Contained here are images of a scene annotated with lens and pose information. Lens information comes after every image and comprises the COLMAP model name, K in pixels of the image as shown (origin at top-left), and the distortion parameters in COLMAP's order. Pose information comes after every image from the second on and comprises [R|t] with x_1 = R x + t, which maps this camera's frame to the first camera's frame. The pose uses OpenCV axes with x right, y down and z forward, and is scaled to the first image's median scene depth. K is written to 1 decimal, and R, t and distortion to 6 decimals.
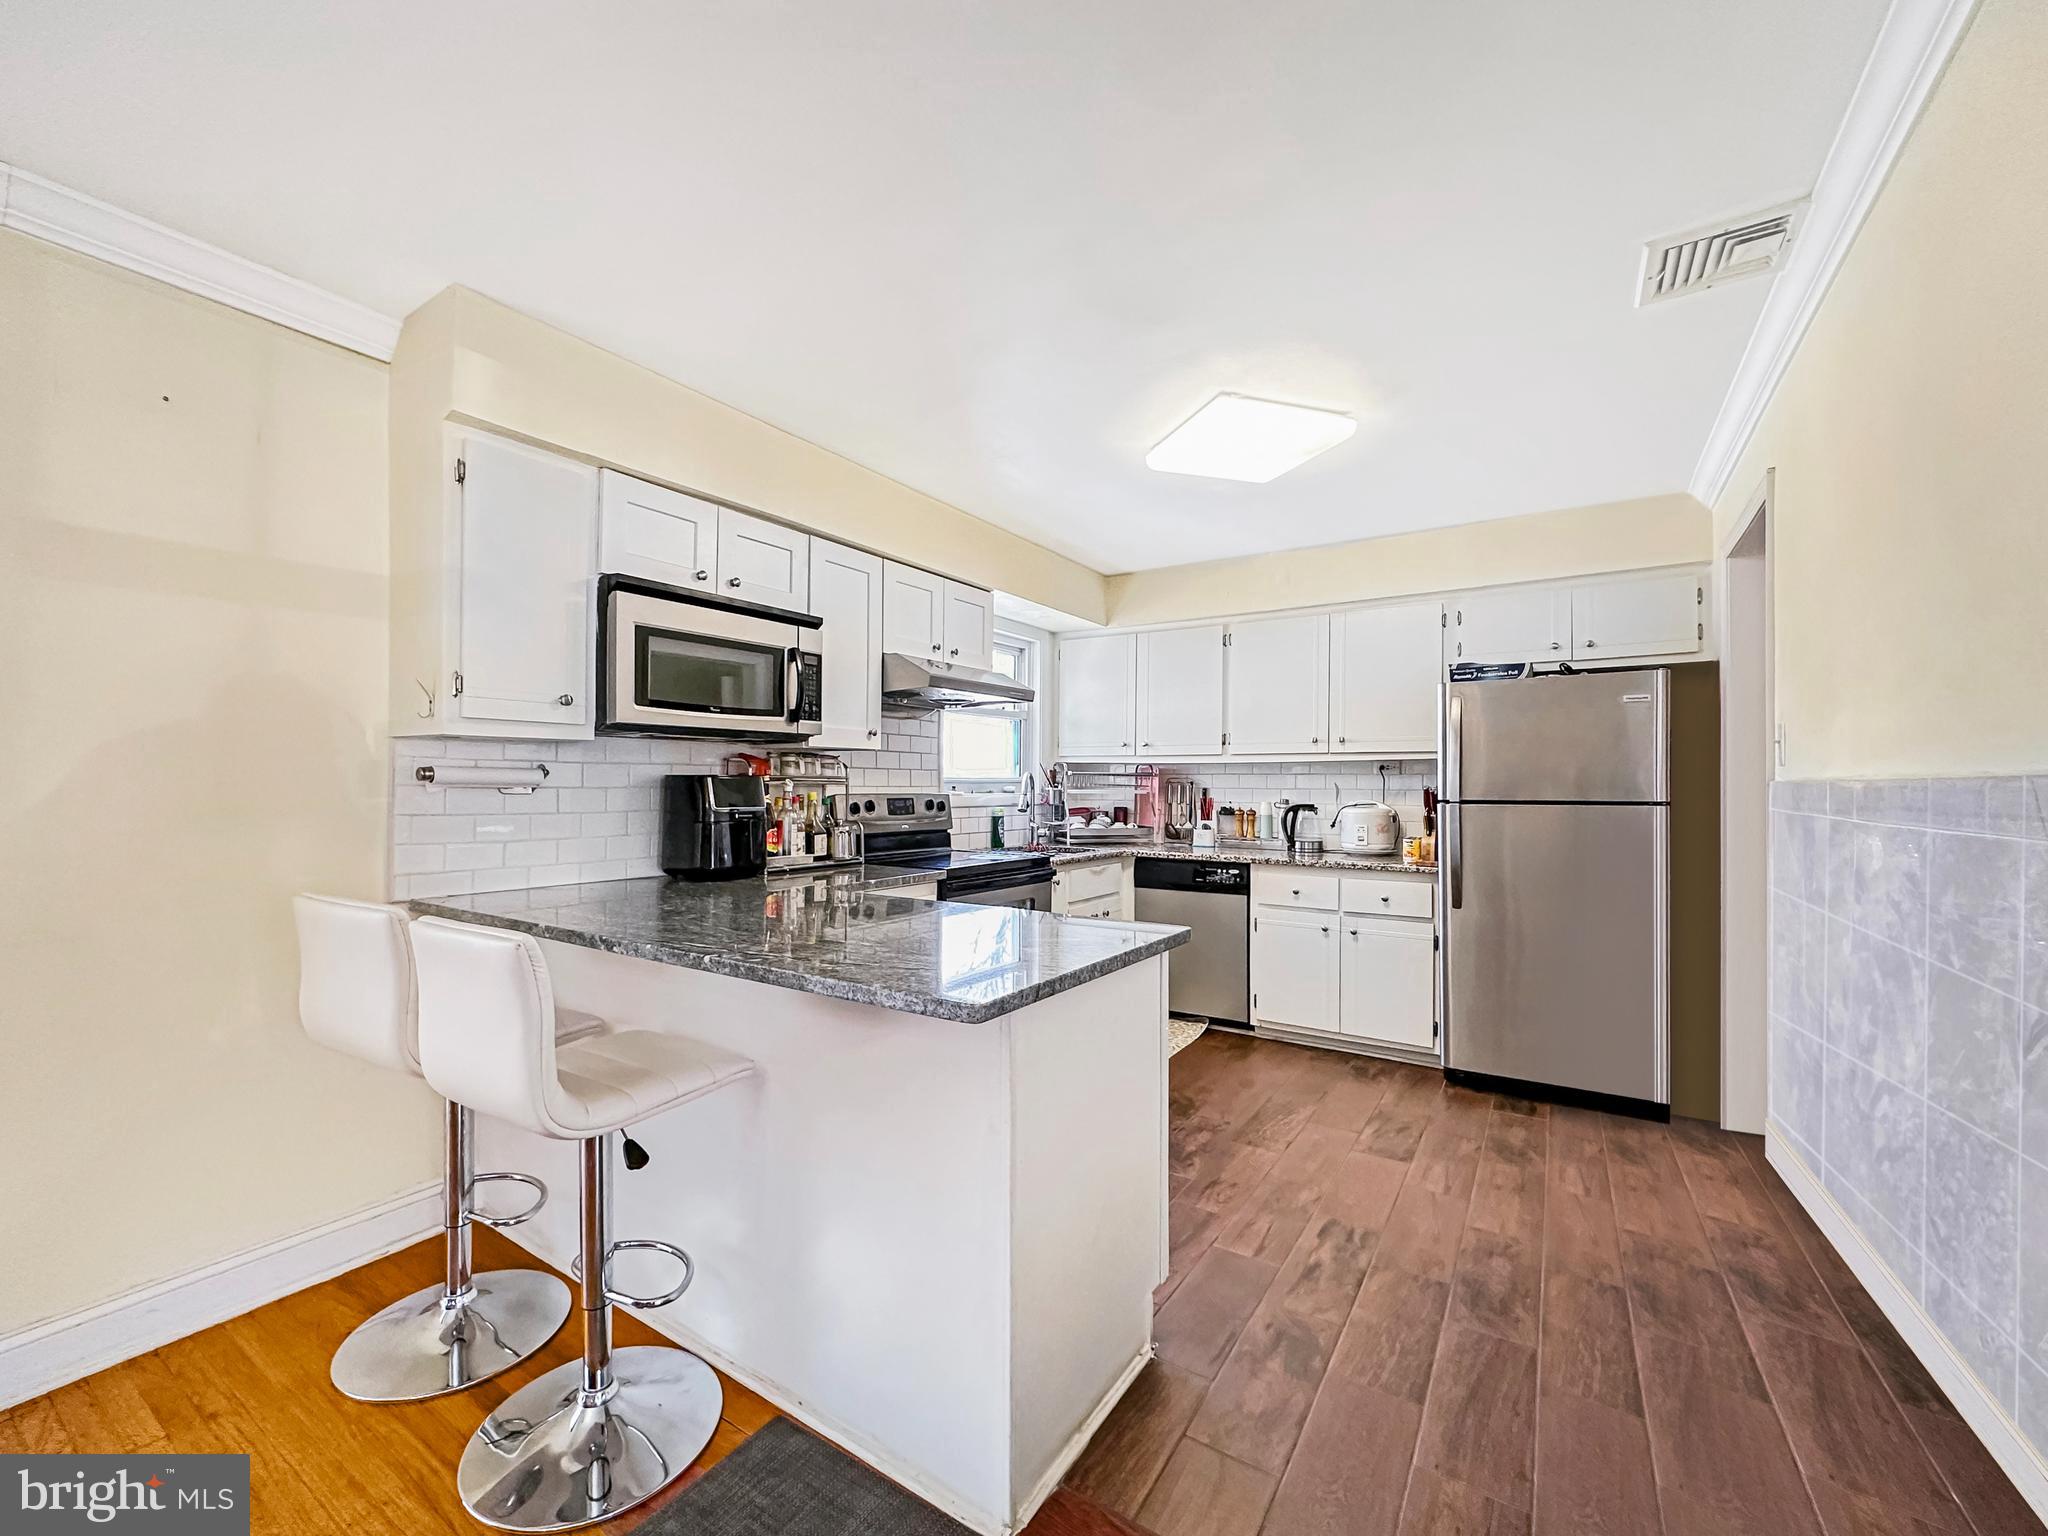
lens RADIAL K [[839.3, 0, 1021.7], [0, 839.3, 770.5], [0, 0, 1]] dist [0.000615, 0.000223]
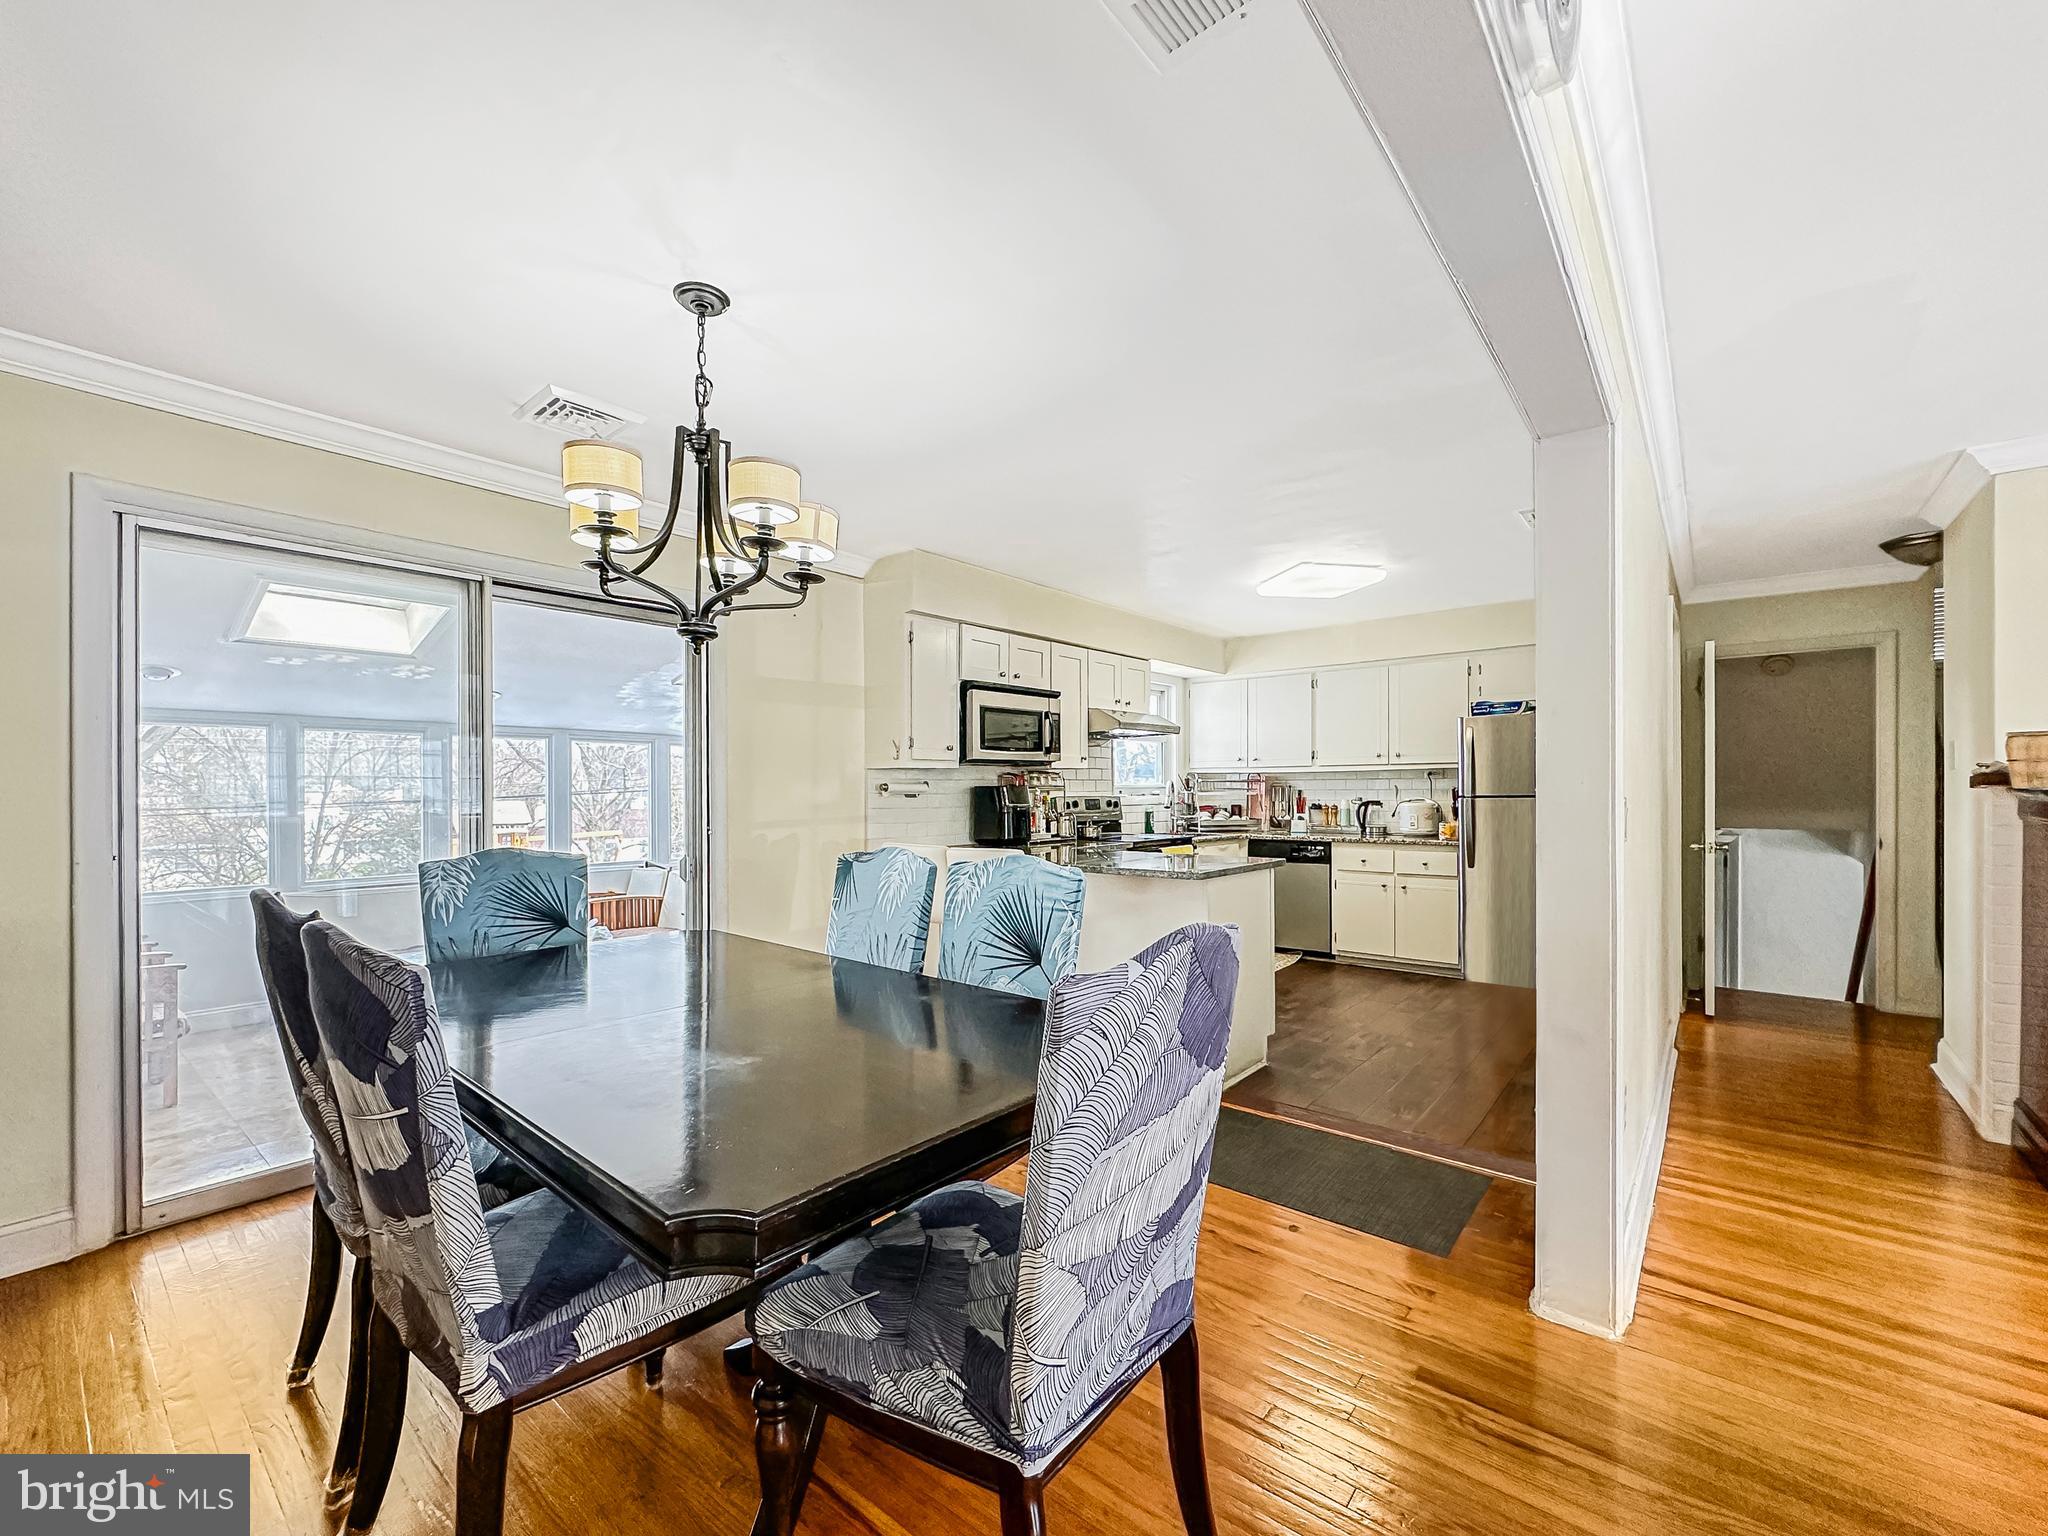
lens RADIAL K [[839.3, 0, 1012.2], [0, 839.3, 802.4], [0, 0, 1]] dist [0.000615, 0.000223]
pose [[0.991927, -0.011986, -0.126245, -0.099017], [0.015739, 0.999462, 0.028774, -0.007657], [0.125833, -0.030529, 0.991582, -0.555287]]
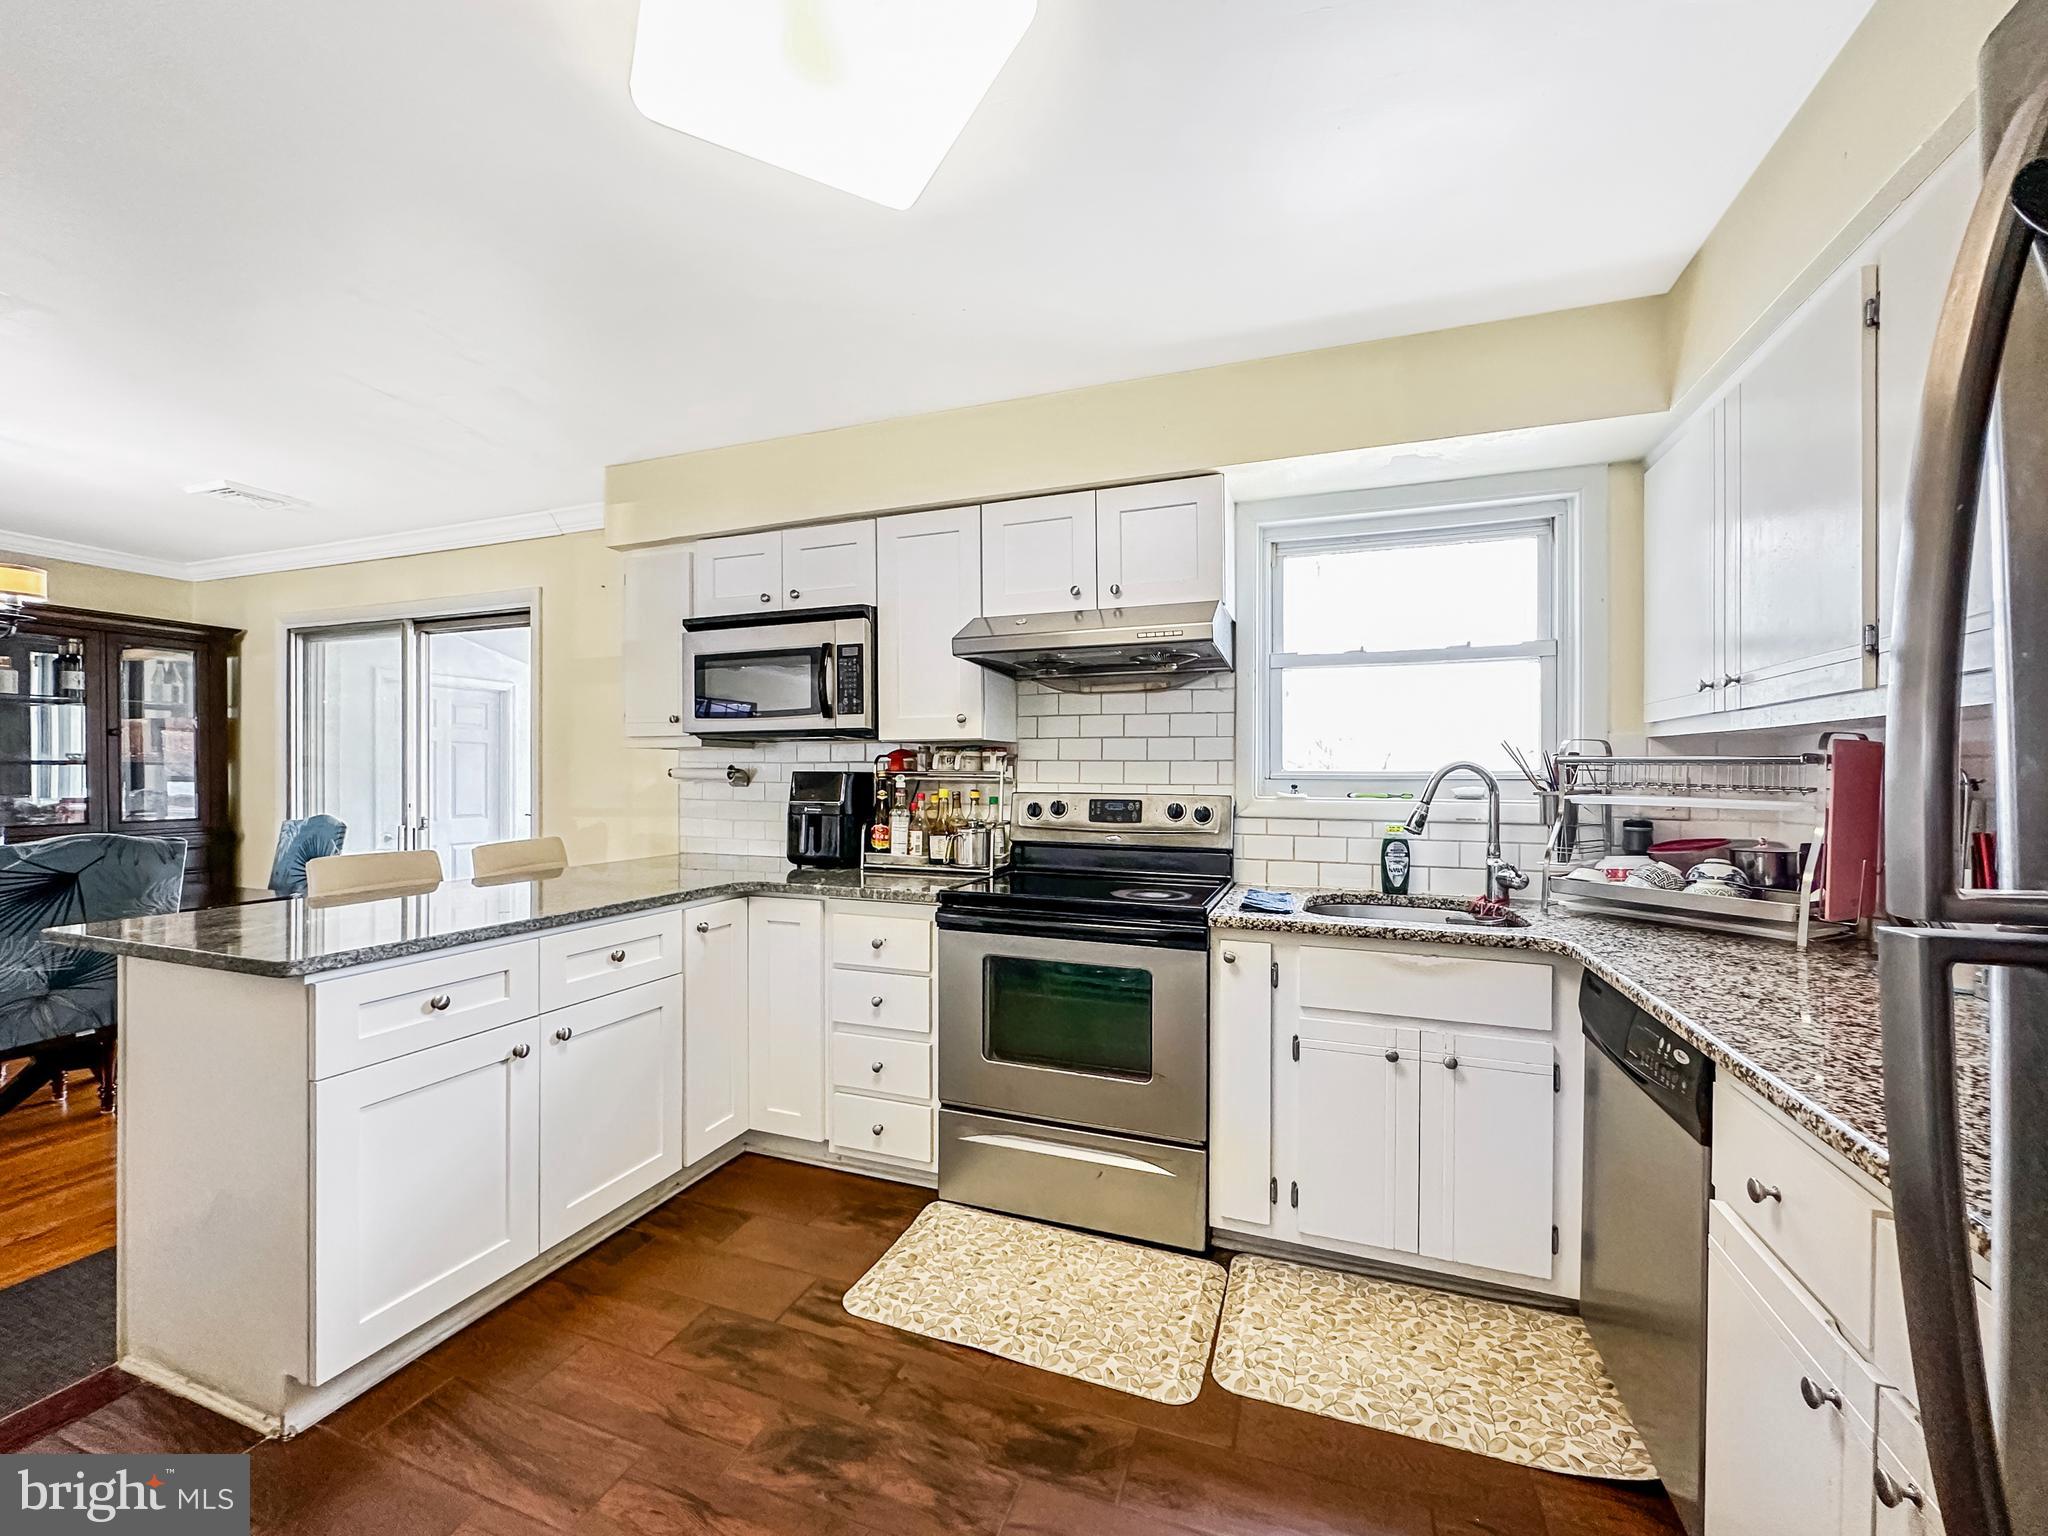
lens RADIAL K [[839.3, 0, 1029.4], [0, 839.3, 775.1], [0, 0, 1]] dist [0.000615, 0.000223]
pose [[0.223775, -0.006119, -0.974622, 0.581752], [0.012087, 0.999921, -0.003503, 0.012915], [0.974566, -0.010997, 0.223831, 0.780321]]
